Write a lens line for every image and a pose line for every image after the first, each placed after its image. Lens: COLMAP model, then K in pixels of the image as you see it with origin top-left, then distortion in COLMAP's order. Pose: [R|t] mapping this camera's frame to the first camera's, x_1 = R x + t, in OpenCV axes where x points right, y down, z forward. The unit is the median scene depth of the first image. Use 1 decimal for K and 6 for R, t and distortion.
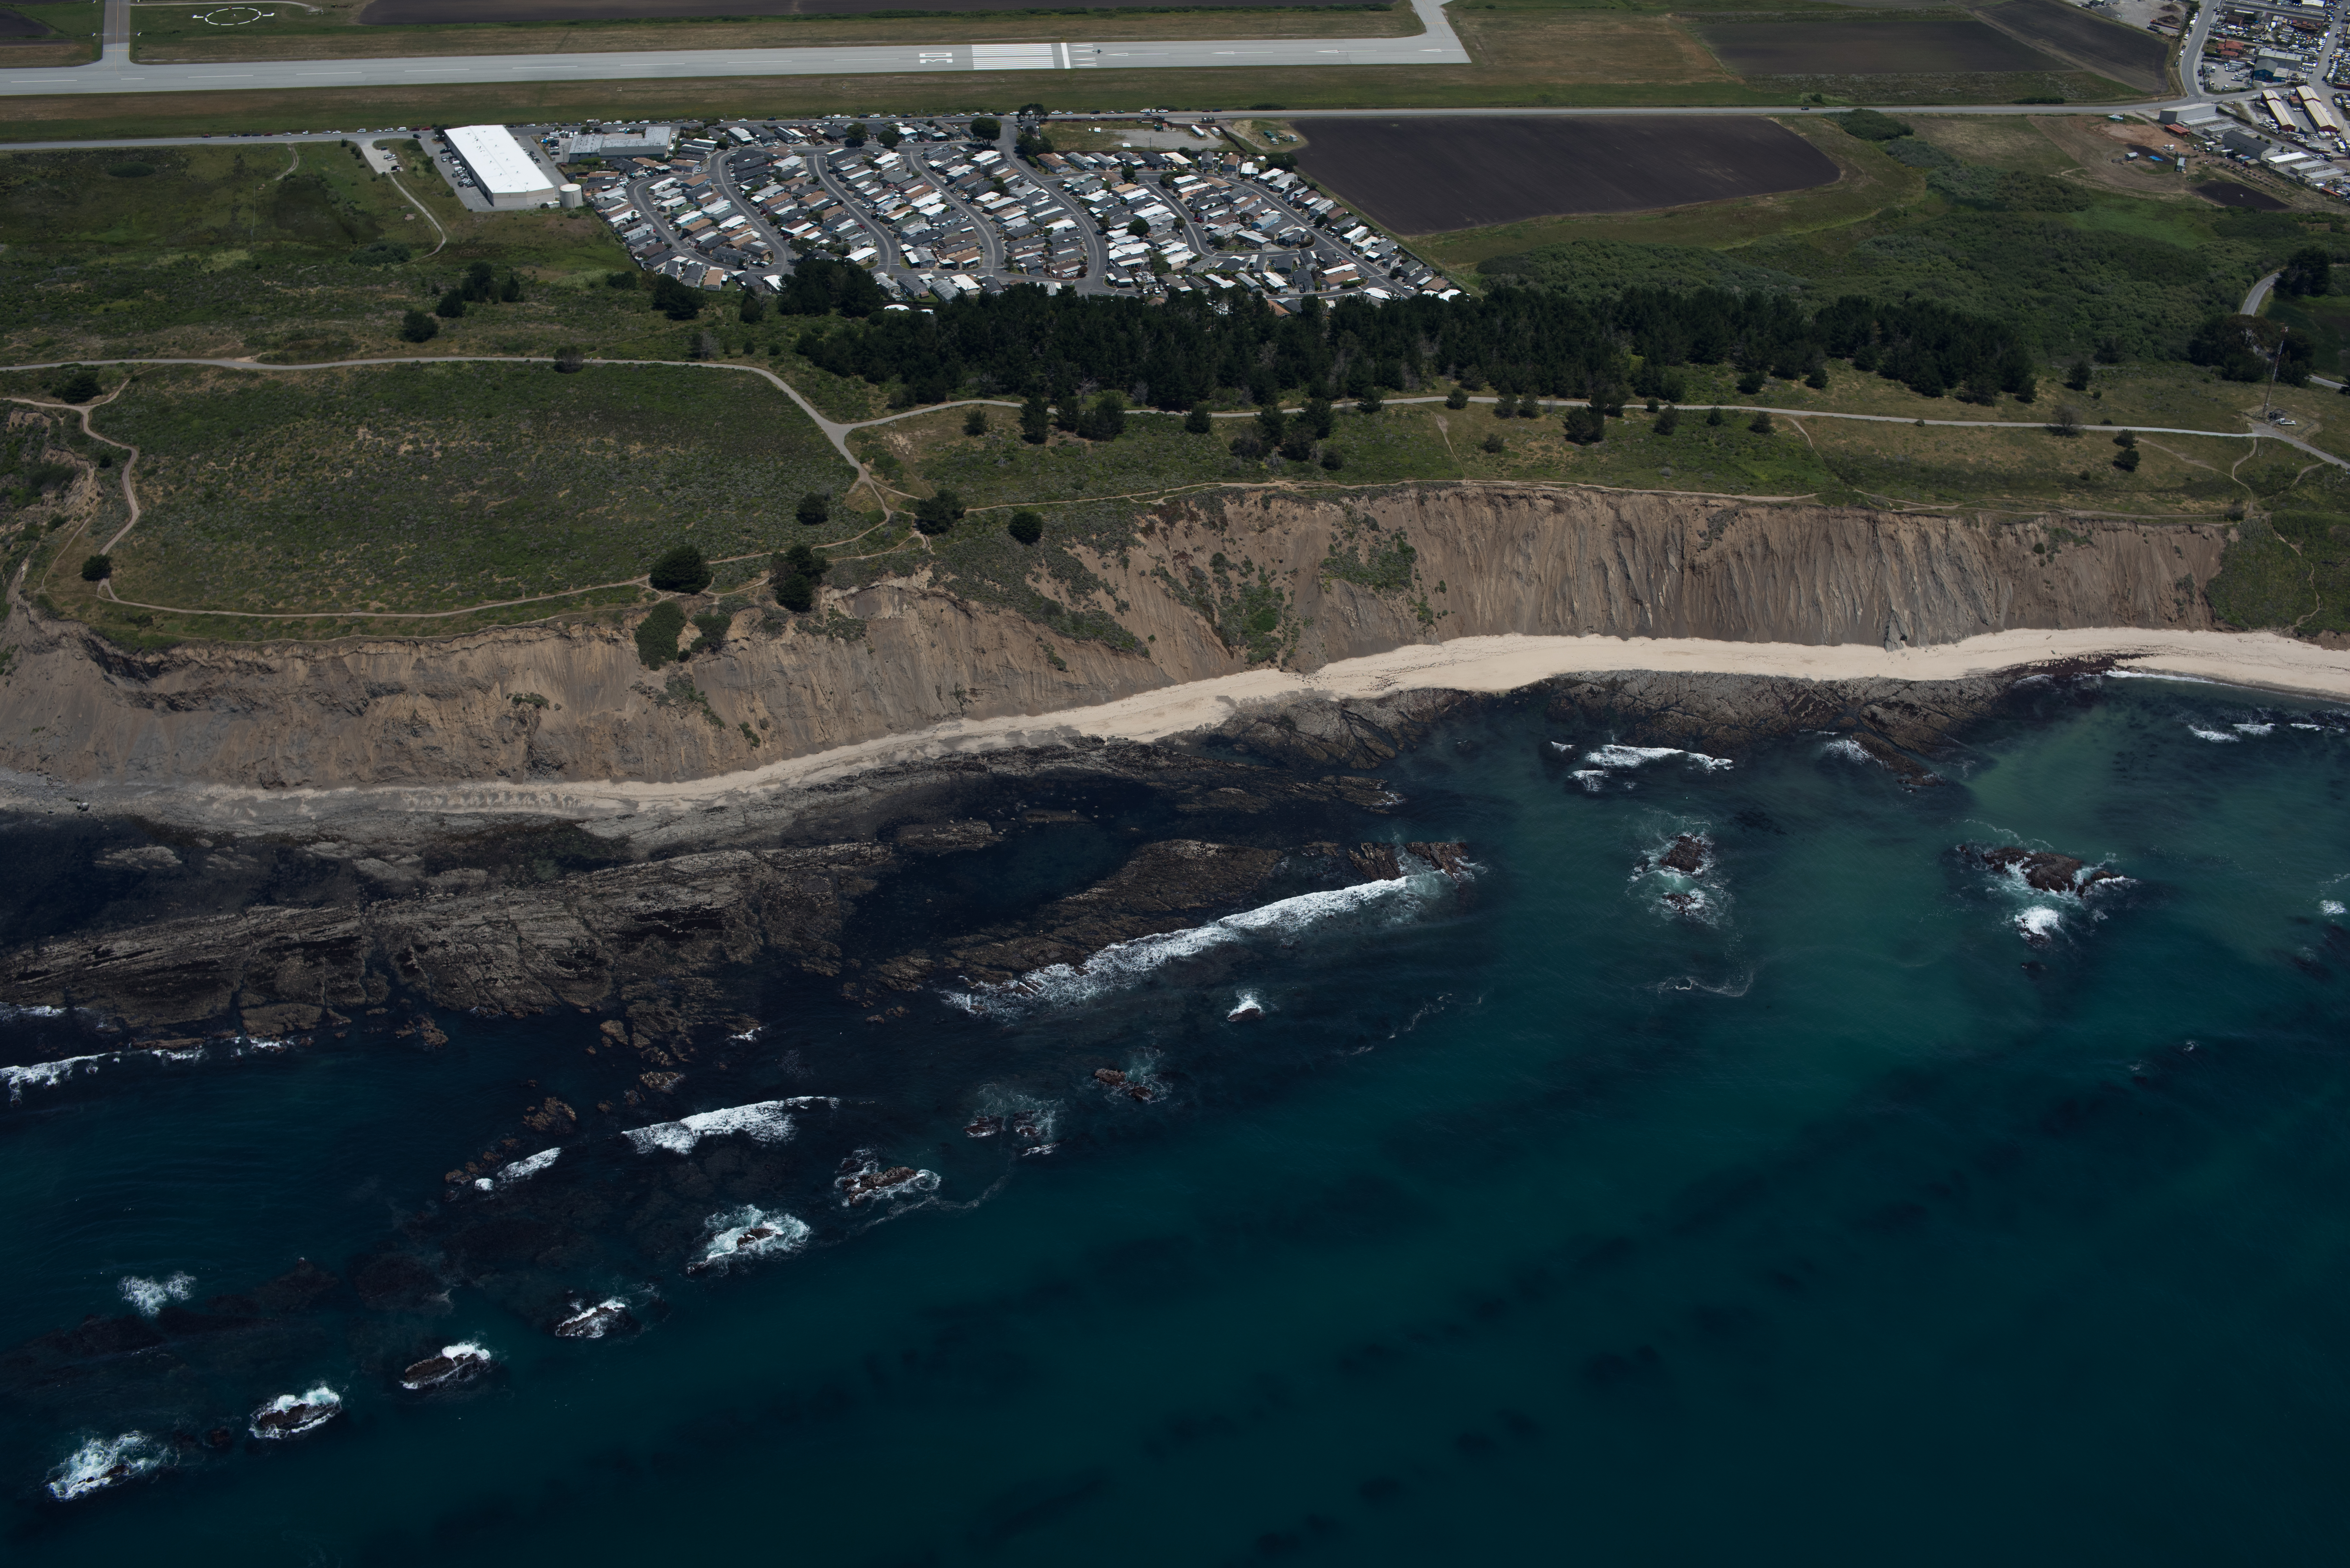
lens RADIAL K [[2695.7, 0, 1175.0], [0, 2695.7, 784.0], [0, 0, 1]] dist [-0.120417, 0.134839]
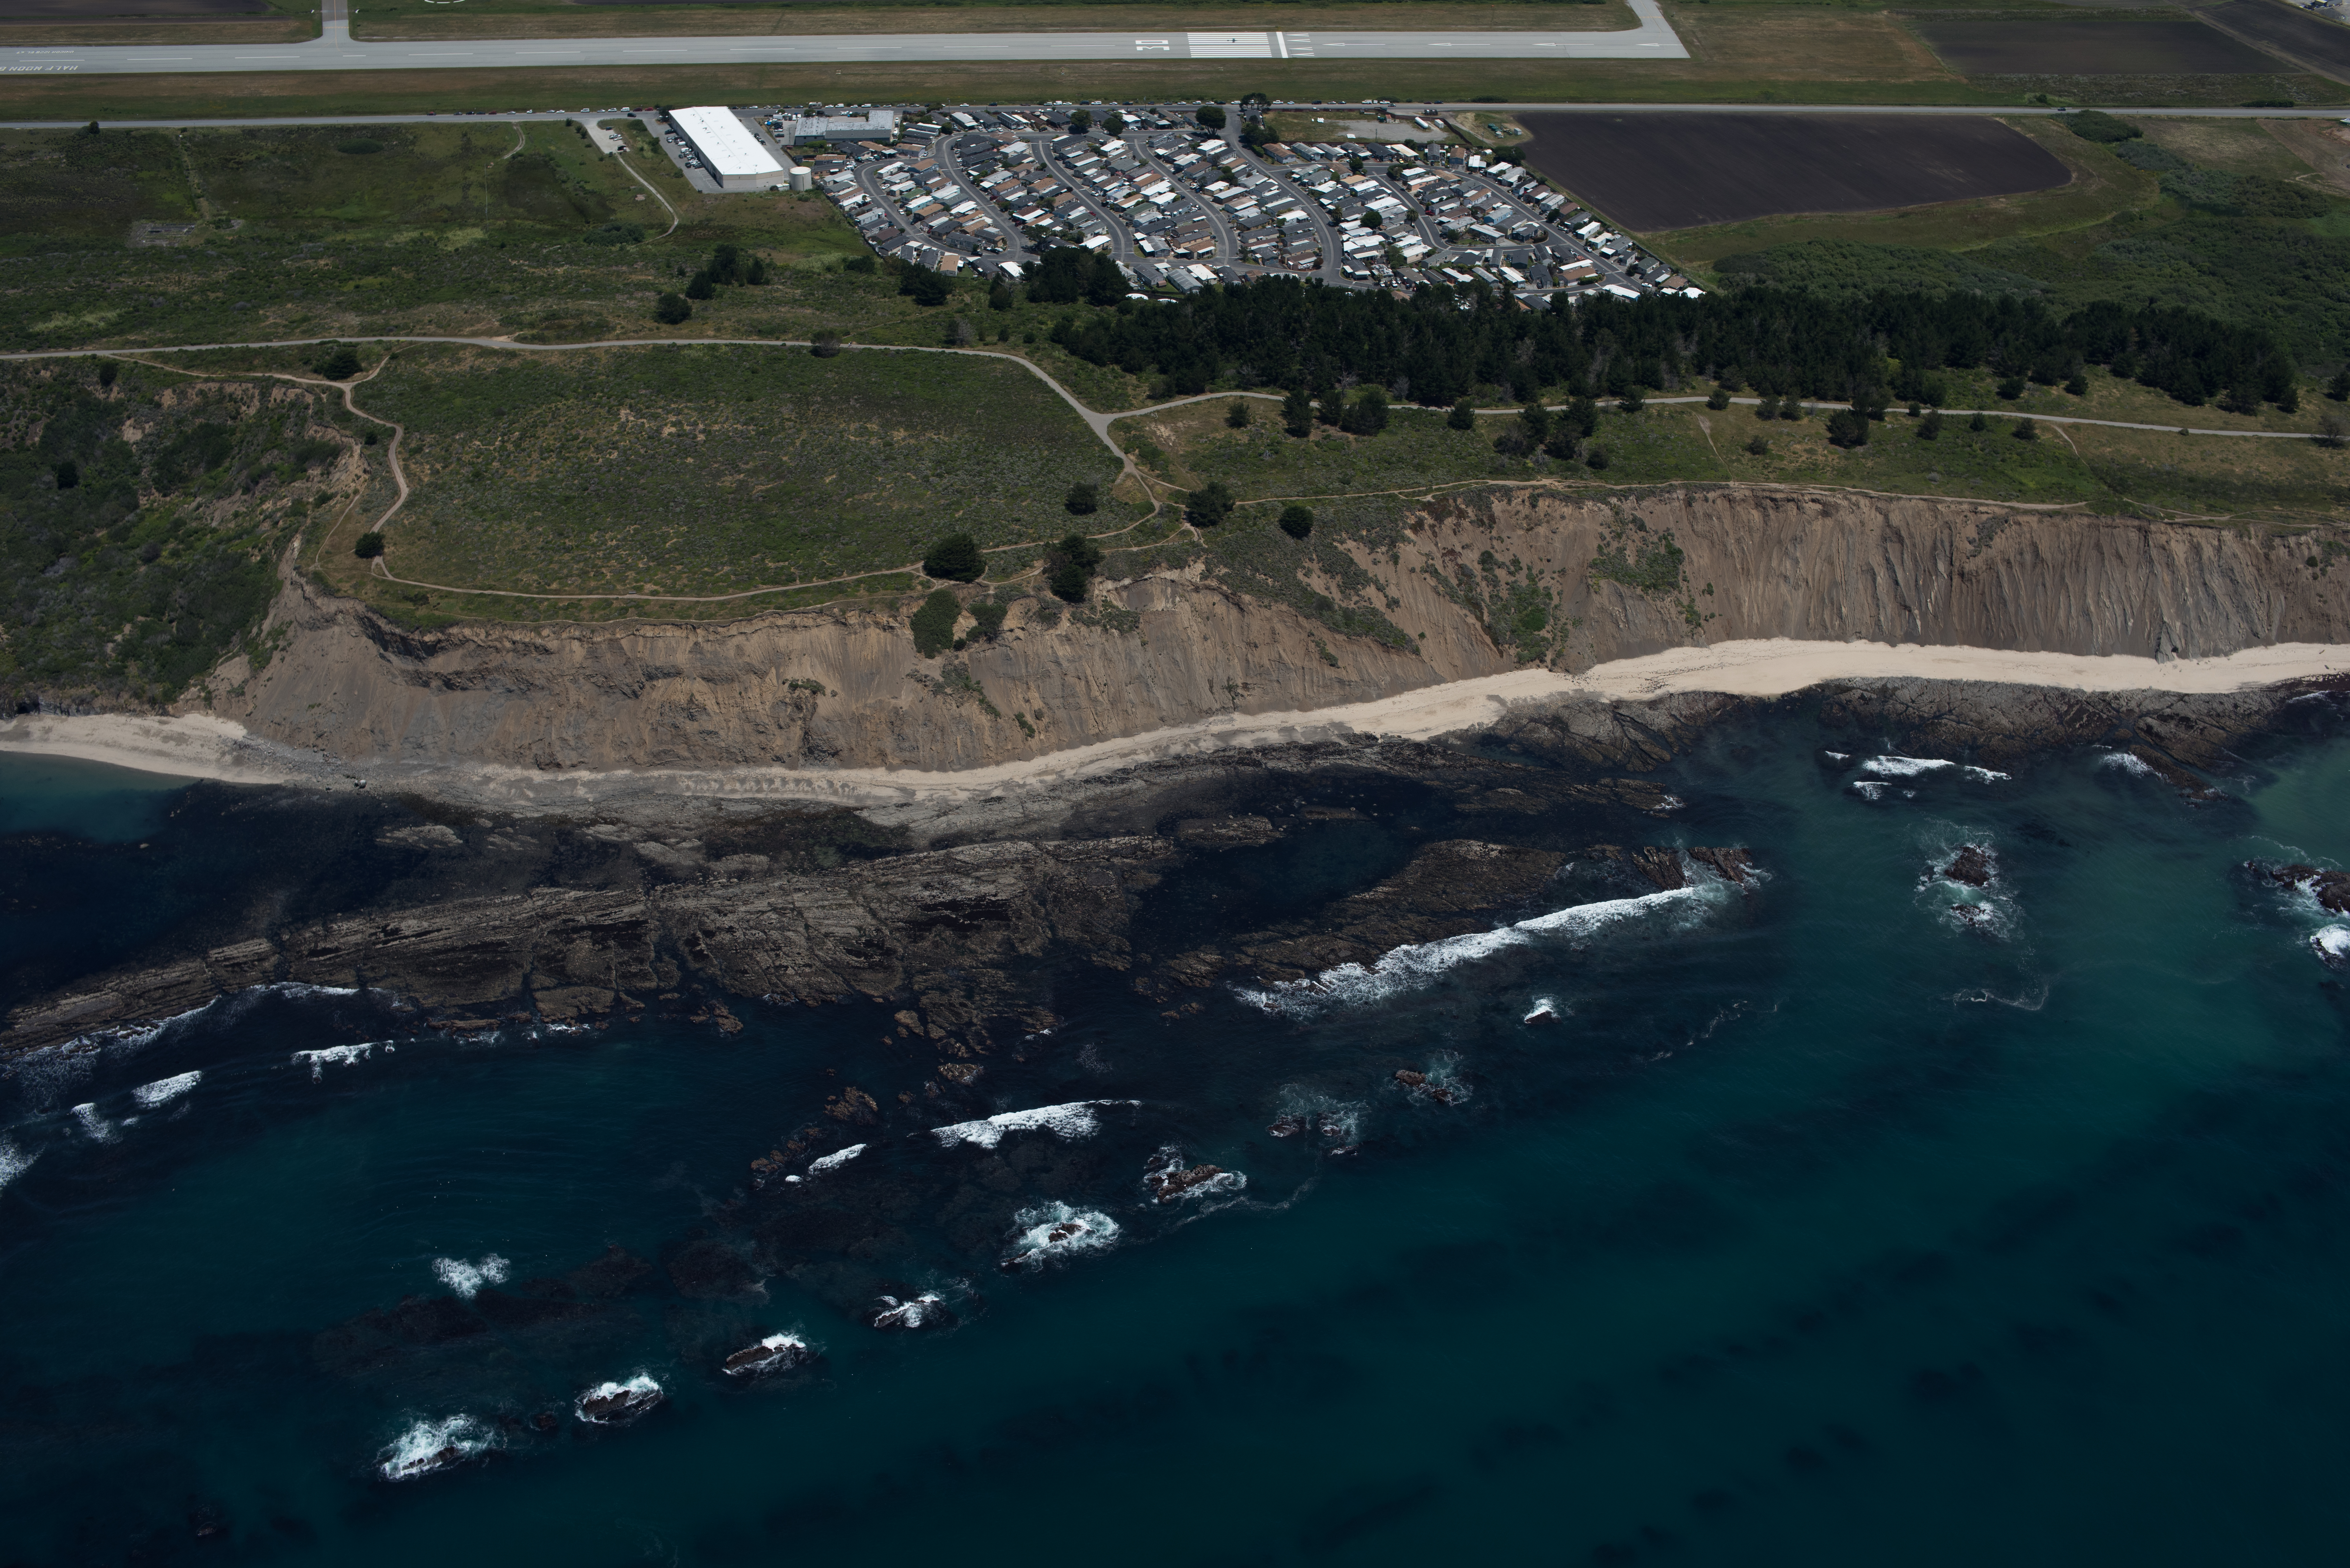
lens RADIAL K [[2695.7, 0, 1175.0], [0, 2695.7, 784.0], [0, 0, 1]] dist [-0.120417, 0.134839]
pose [[0.999131, 0.020396, -0.036362, -0.059834], [-0.020202, 0.999780, 0.005687, -0.002996], [0.036470, -0.004947, 0.999322, 0.003076]]
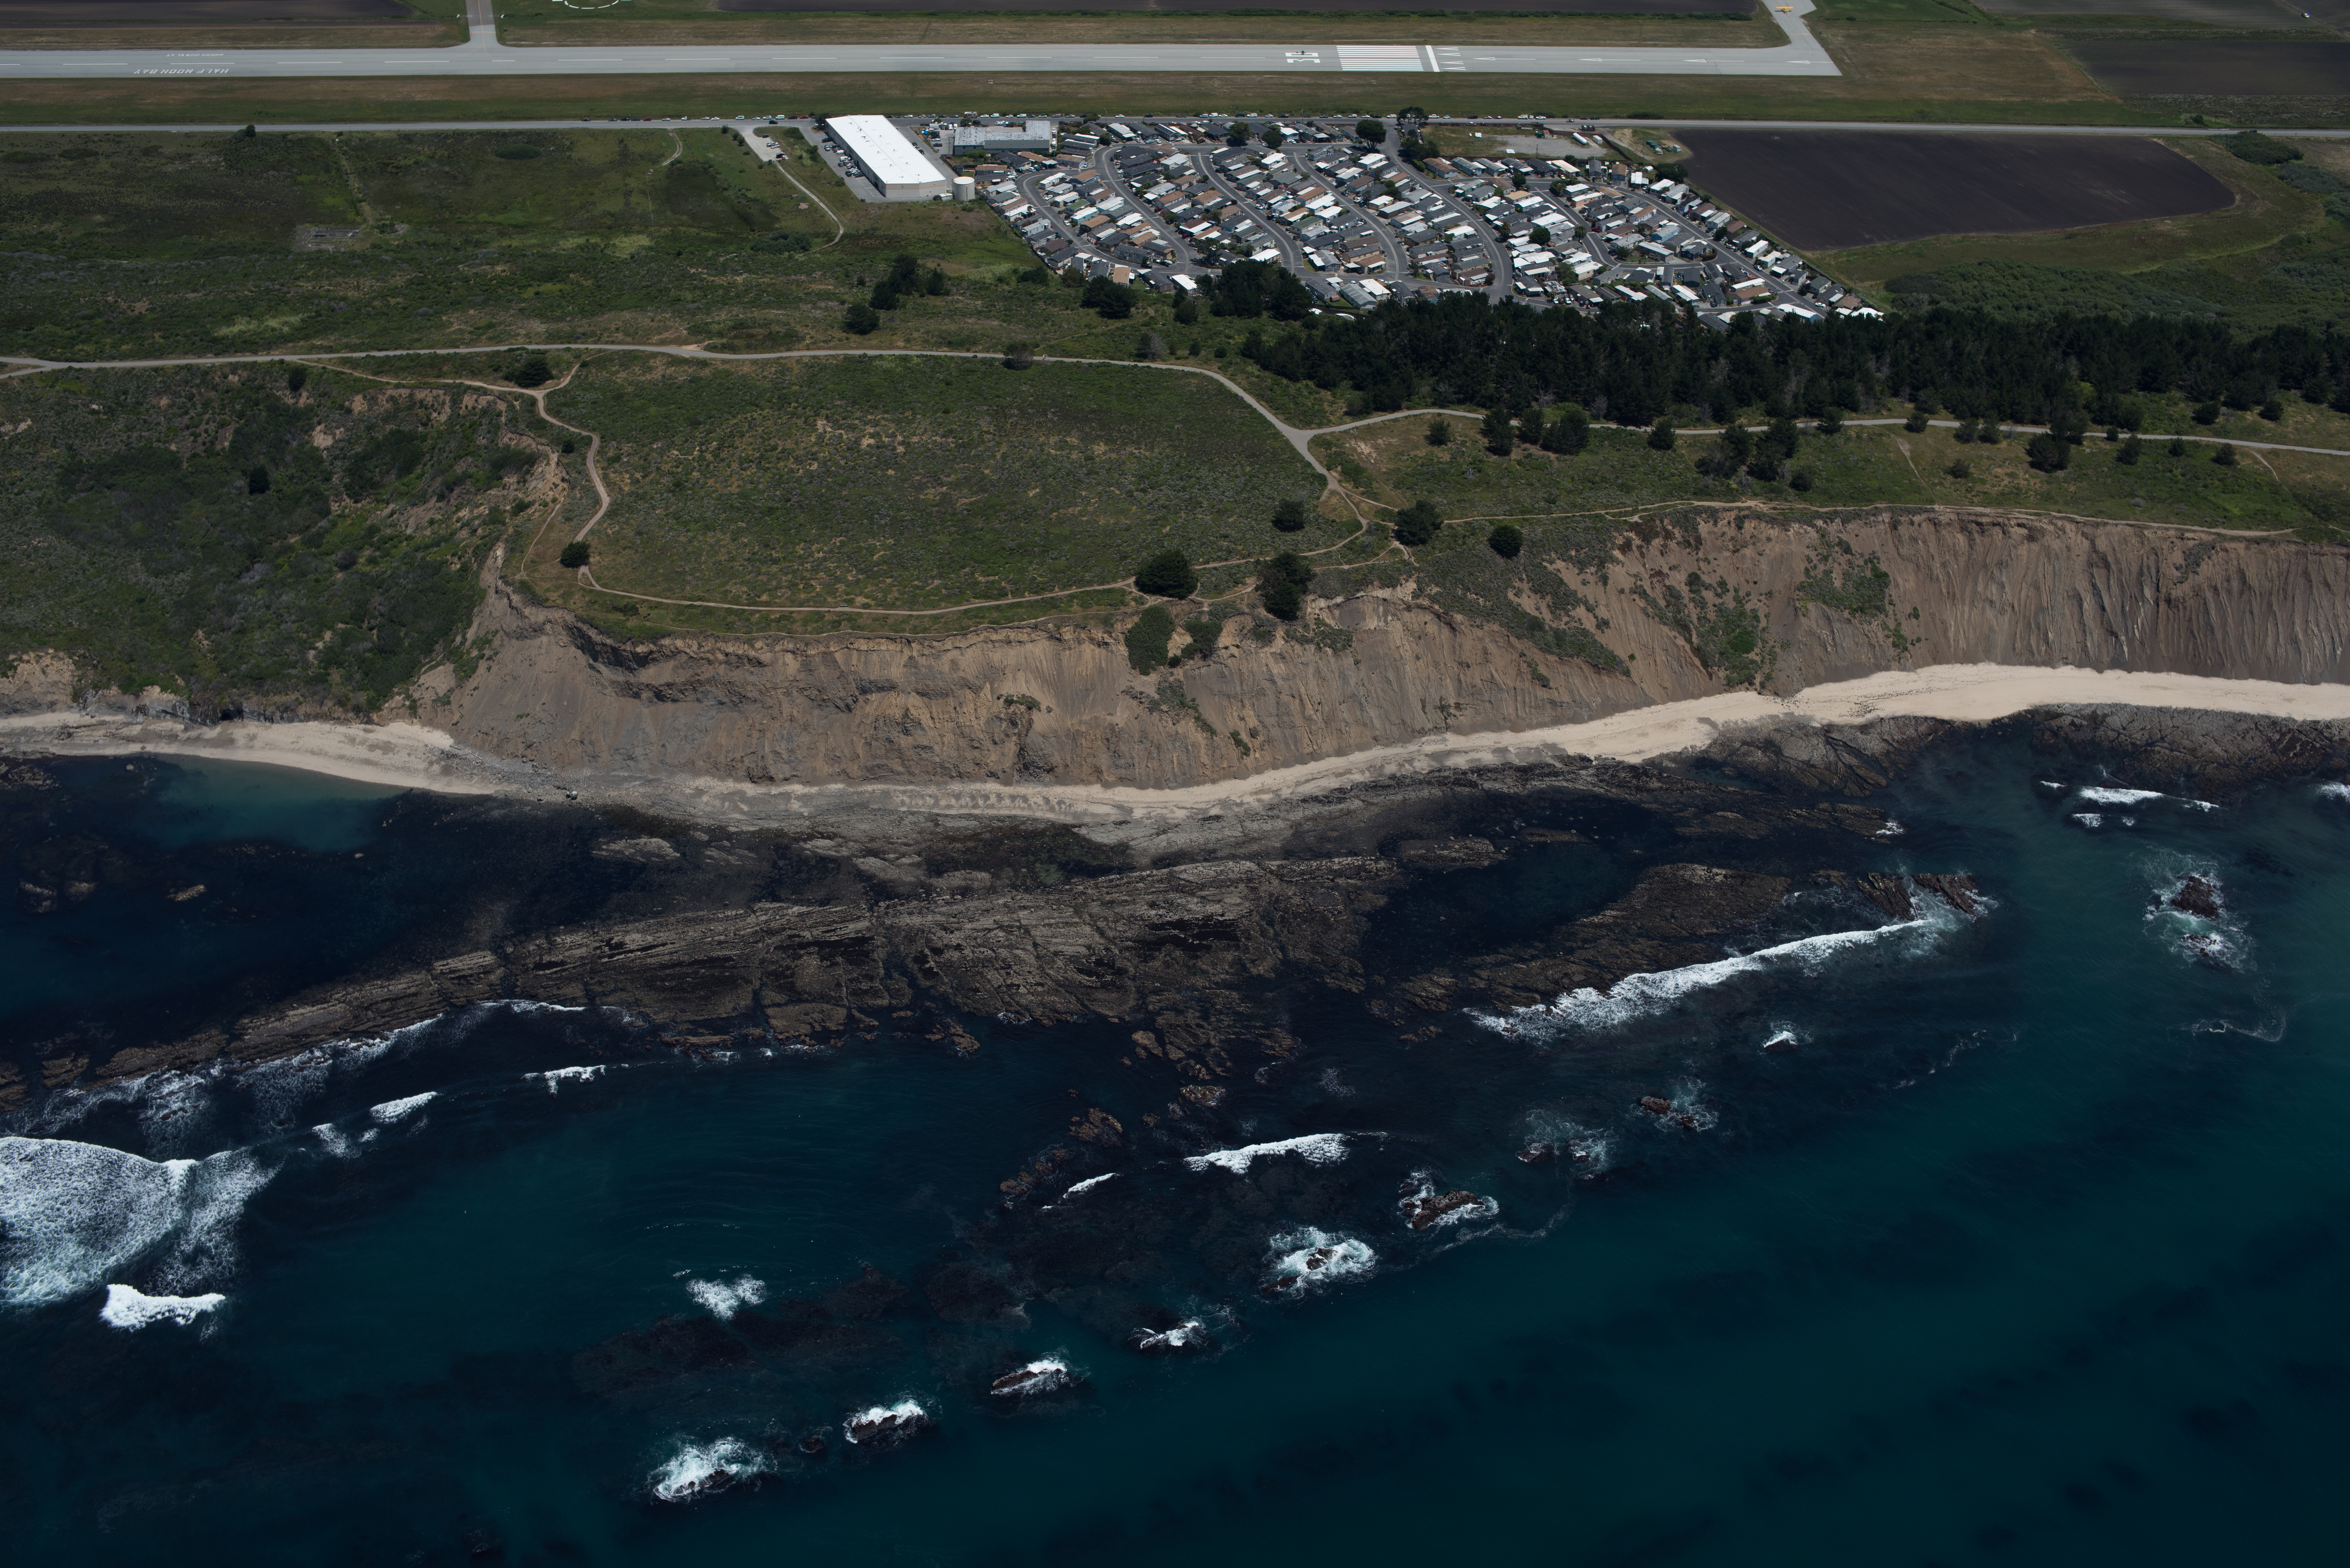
lens RADIAL K [[2695.7, 0, 1175.0], [0, 2695.7, 784.0], [0, 0, 1]] dist [-0.120417, 0.134839]
pose [[0.998242, 0.031044, -0.050487, -0.119636], [-0.030921, 0.999517, 0.003209, -0.005240], [0.050562, -0.001642, 0.998720, 0.005985]]
